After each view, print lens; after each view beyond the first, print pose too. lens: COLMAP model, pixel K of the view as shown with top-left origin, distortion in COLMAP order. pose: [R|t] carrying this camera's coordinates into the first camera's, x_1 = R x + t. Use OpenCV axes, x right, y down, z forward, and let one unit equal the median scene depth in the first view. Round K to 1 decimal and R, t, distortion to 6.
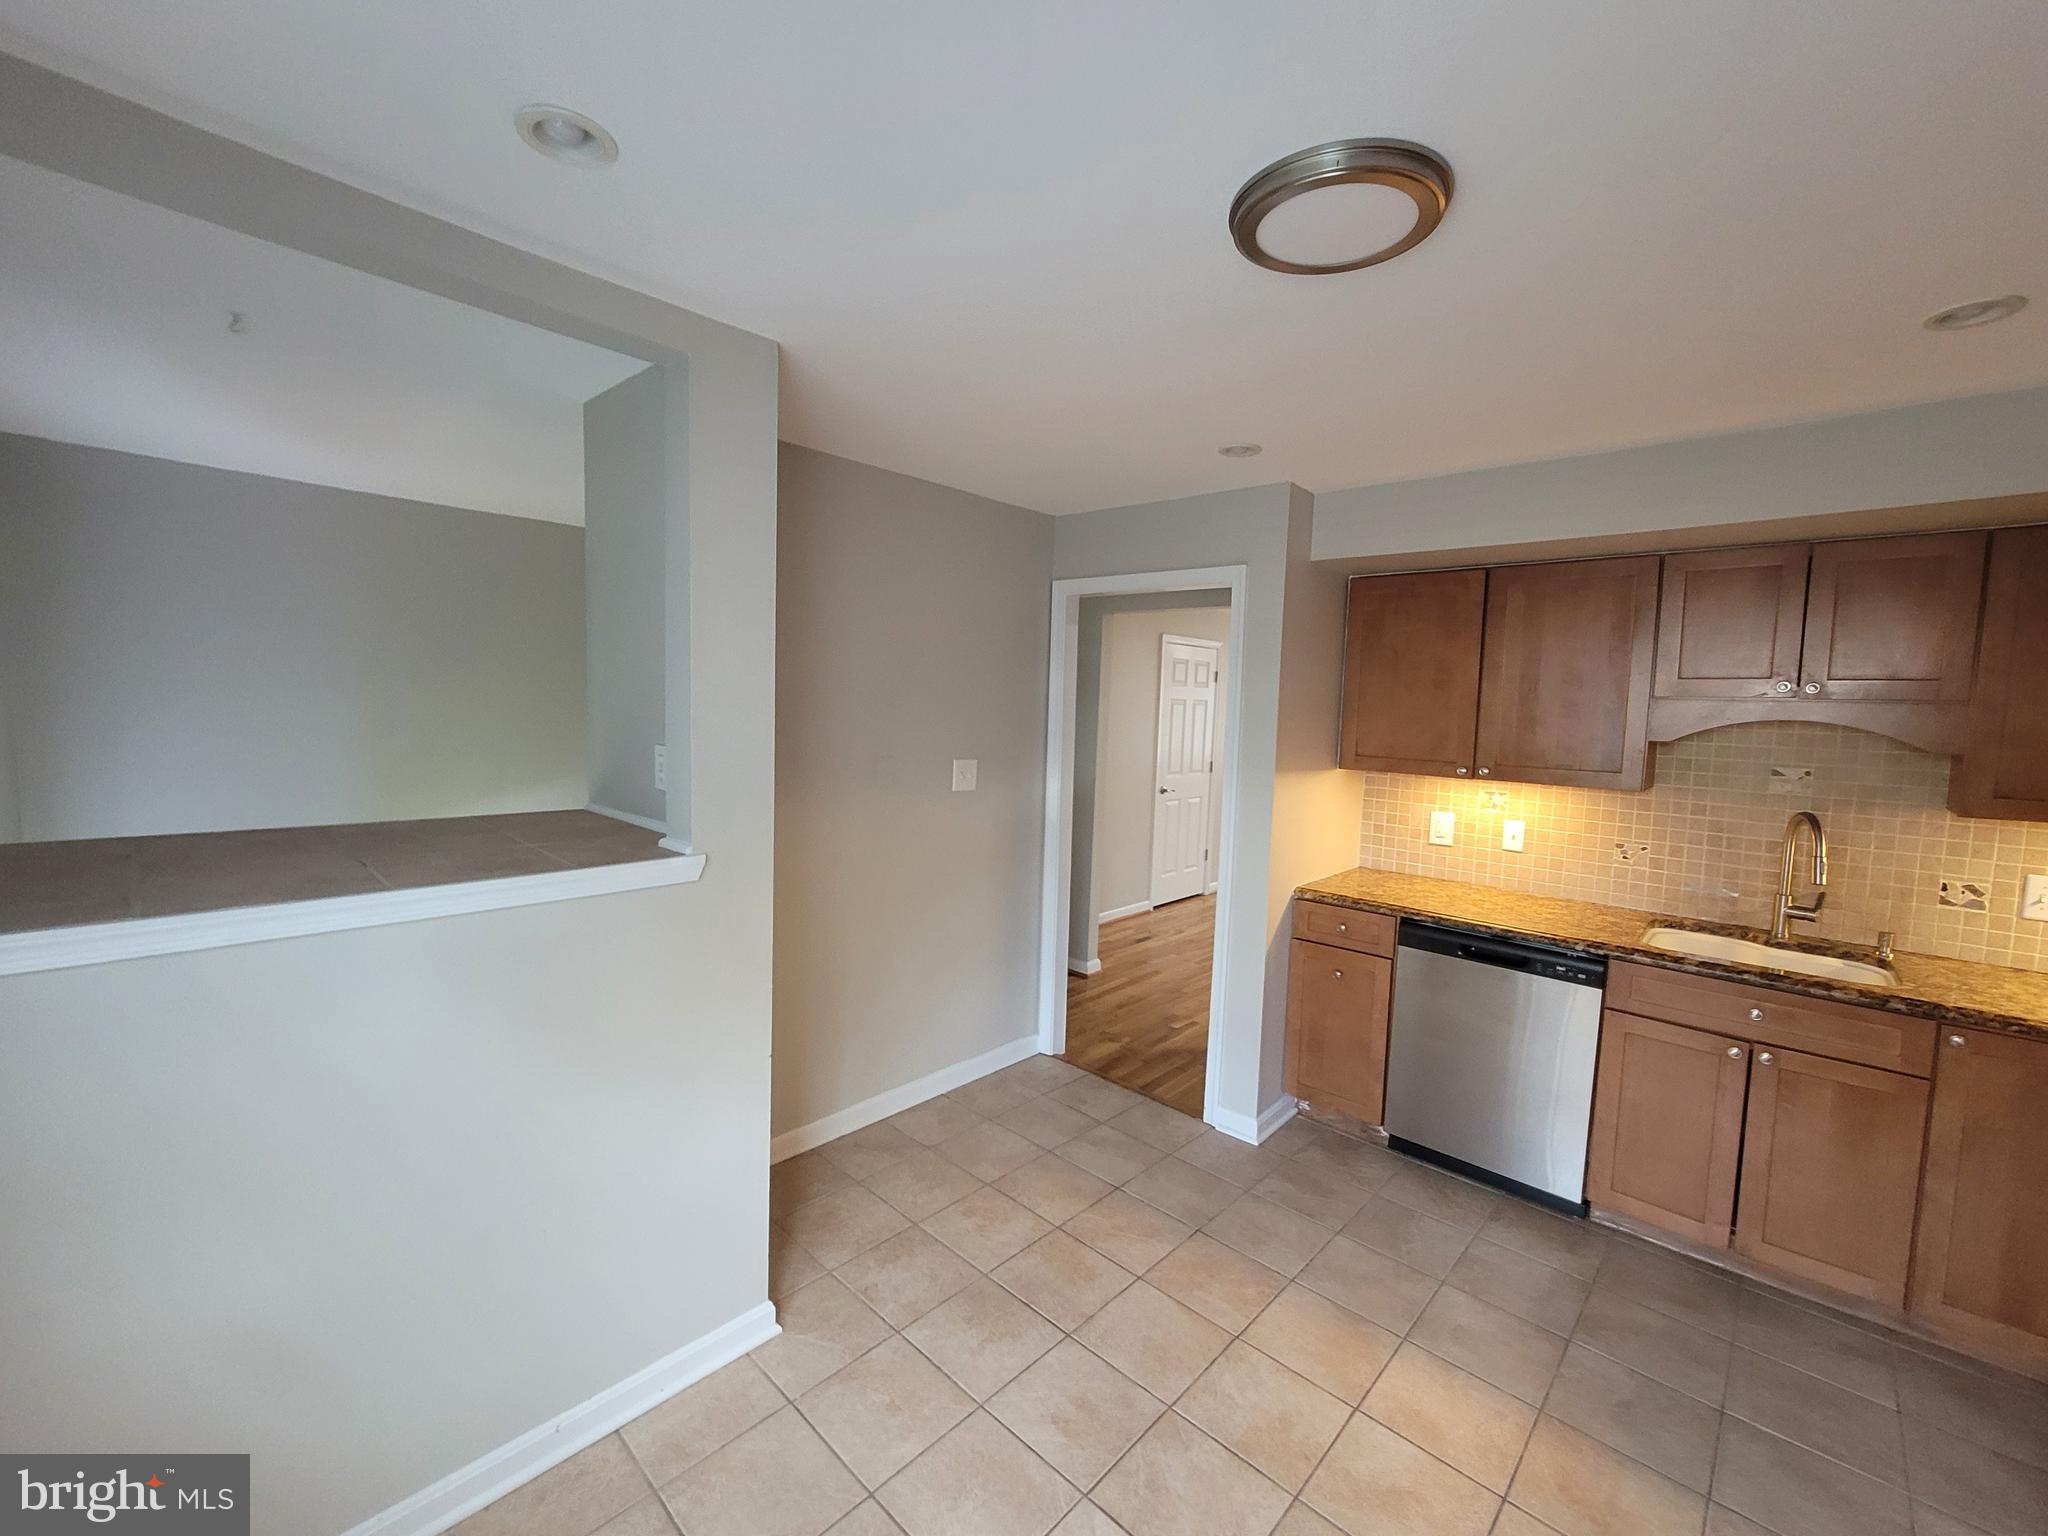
lens RADIAL K [[836.6, 0, 1021.6], [0, 836.6, 758.1], [0, 0, 1]] dist [-0.002058, -0.000070]
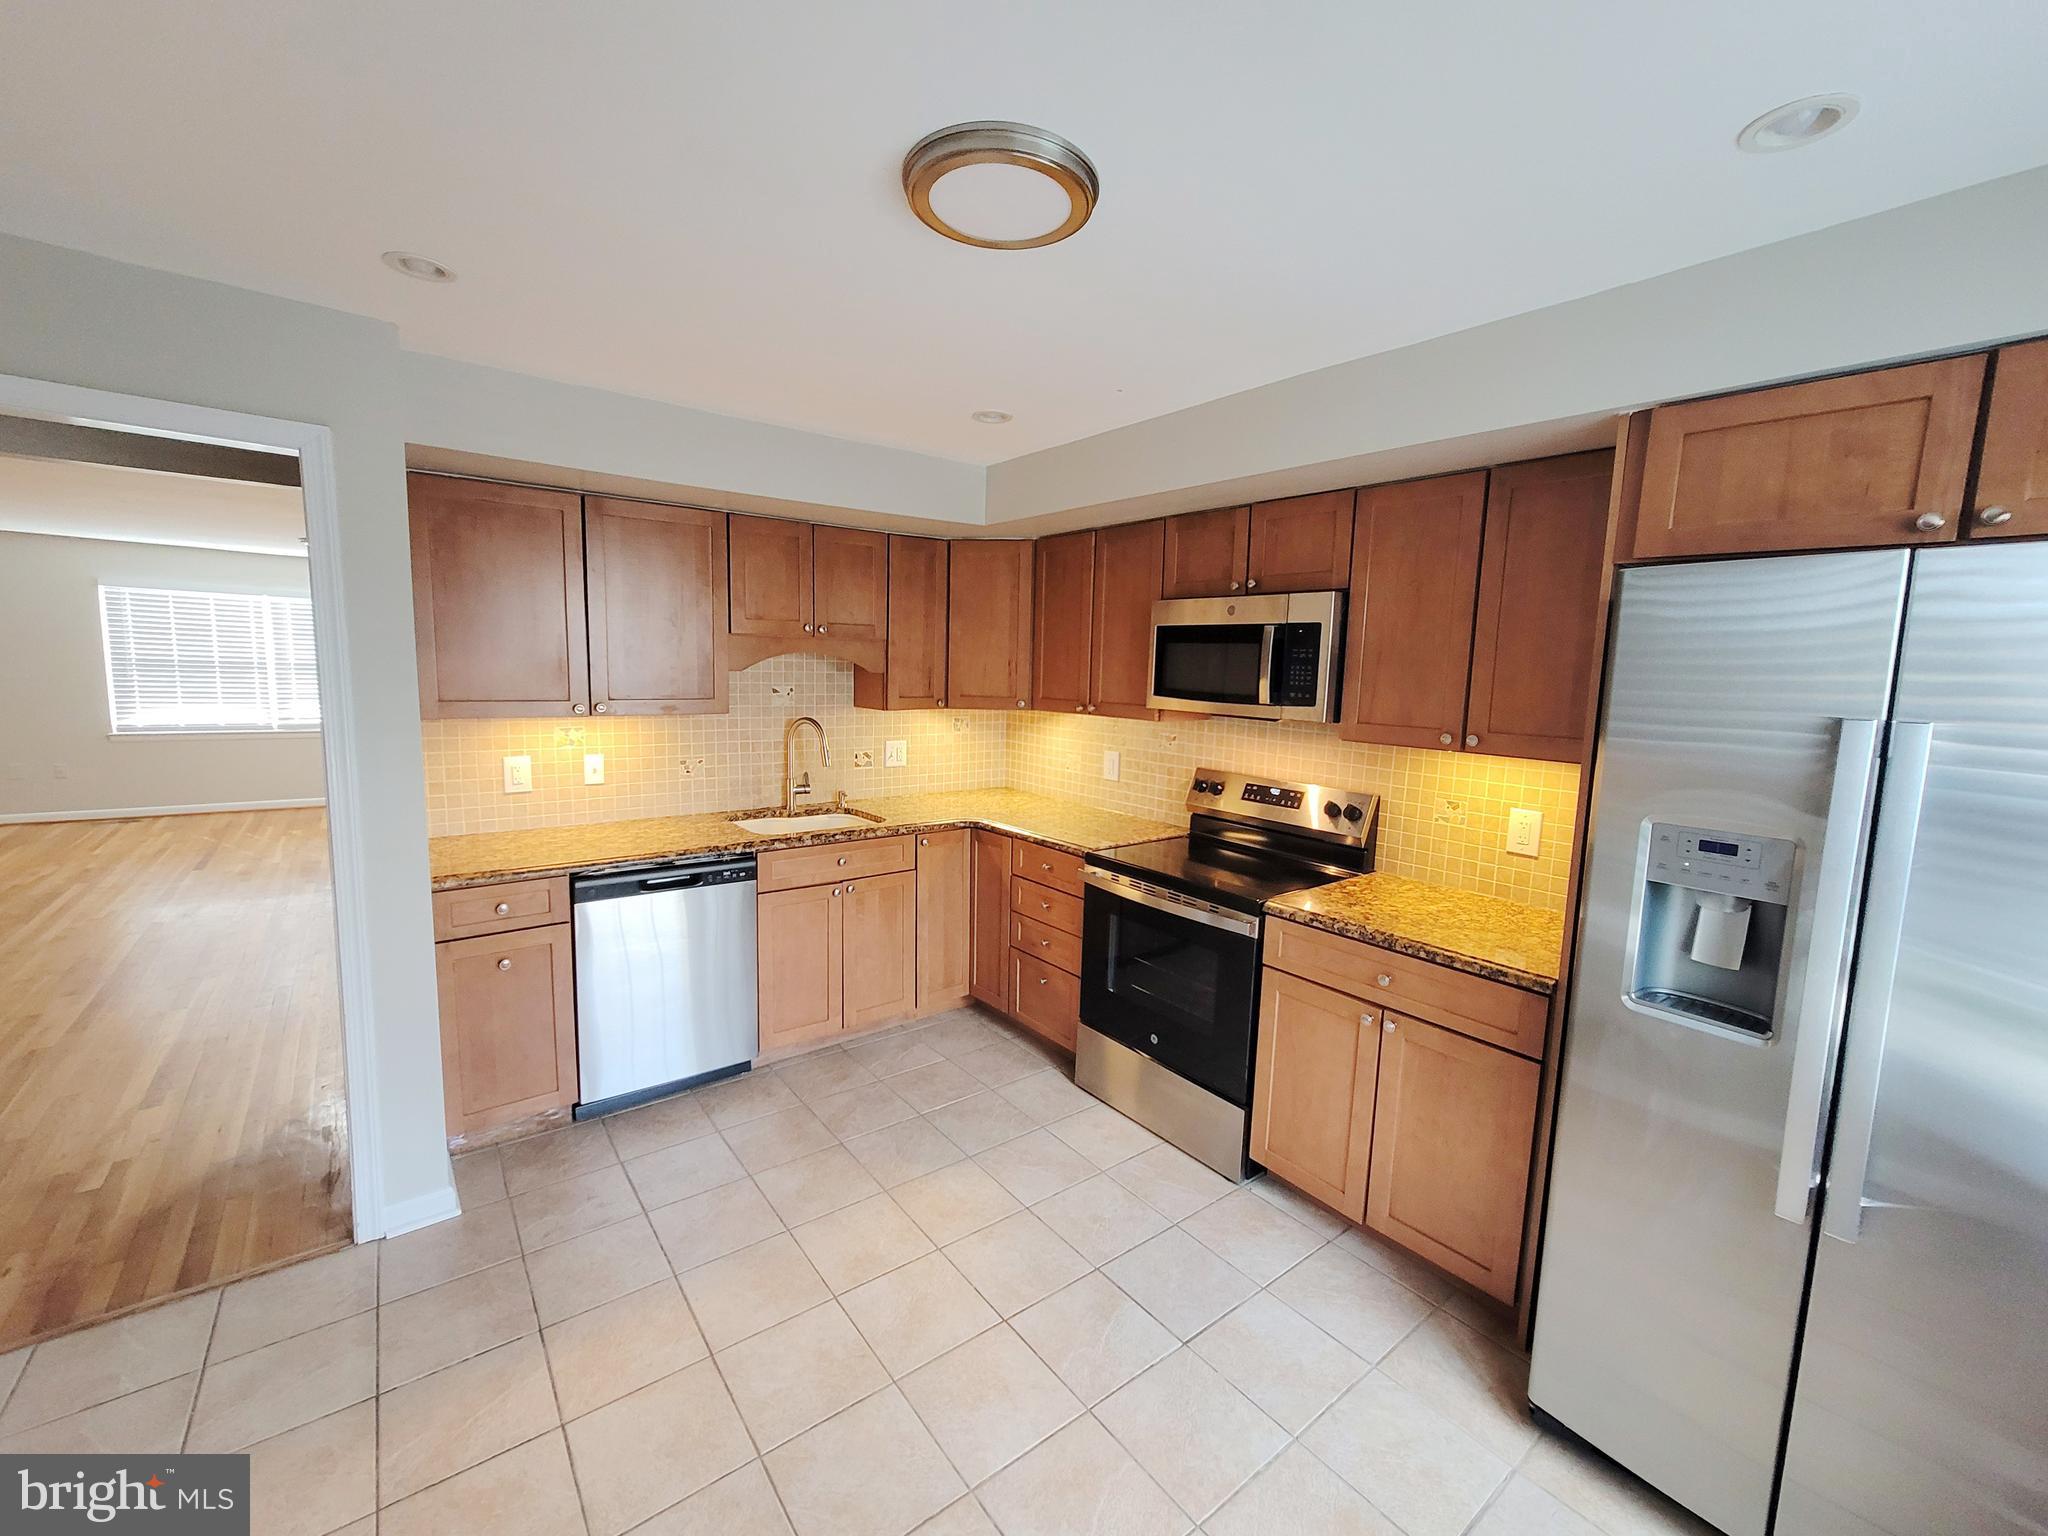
lens RADIAL K [[839.3, 0, 1011.4], [0, 839.3, 764.5], [0, 0, 1]] dist [0.011744, 0.000008]
pose [[0.169903, -0.148142, 0.974262, -0.381989], [0.046162, 0.988747, 0.142294, -0.041007], [-0.984379, 0.020798, 0.174830, 0.403875]]
